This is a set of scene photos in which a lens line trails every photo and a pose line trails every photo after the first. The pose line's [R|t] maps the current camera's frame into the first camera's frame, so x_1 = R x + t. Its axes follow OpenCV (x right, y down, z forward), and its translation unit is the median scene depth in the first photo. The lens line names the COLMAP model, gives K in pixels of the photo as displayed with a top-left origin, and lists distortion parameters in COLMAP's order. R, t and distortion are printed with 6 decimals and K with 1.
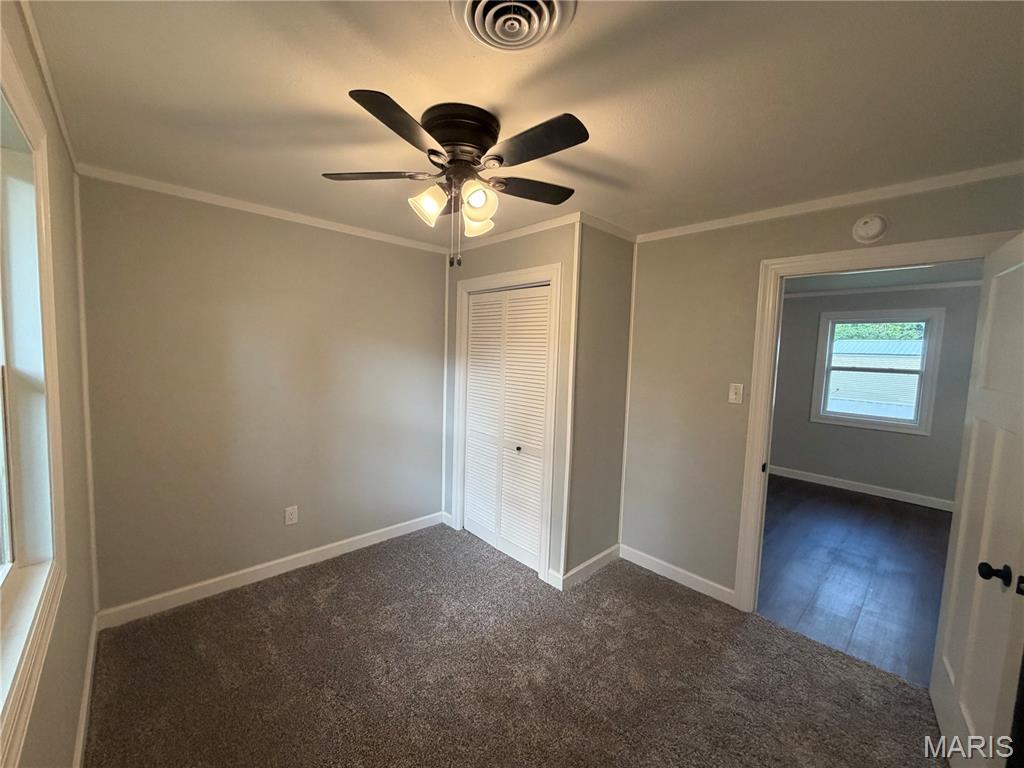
lens RADIAL K [[409.0, 0, 512.2], [0, 409.0, 382.3], [0, 0, 1]] dist [0.000562, -0.000408]
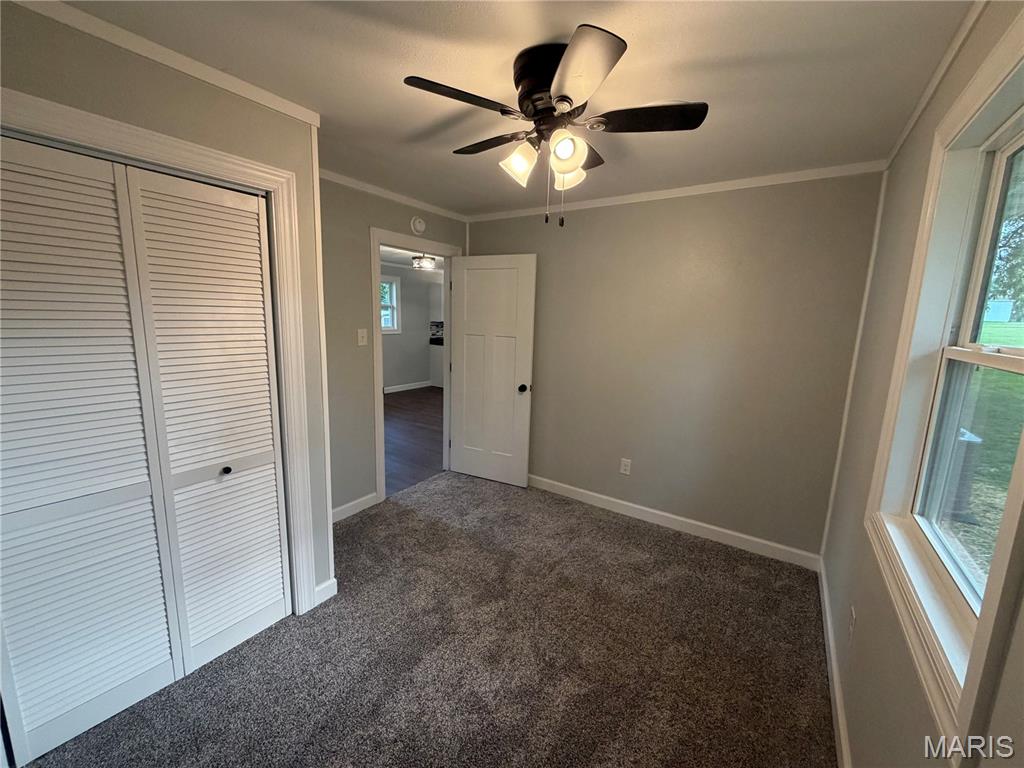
lens RADIAL K [[409.0, 0, 512.4], [0, 409.0, 383.9], [0, 0, 1]] dist [0.000562, -0.000408]
pose [[-0.211655, -0.197186, 0.957246, -0.695839], [0.042285, 0.976671, 0.210537, -0.072944], [-0.976429, 0.085038, -0.198379, 0.809098]]
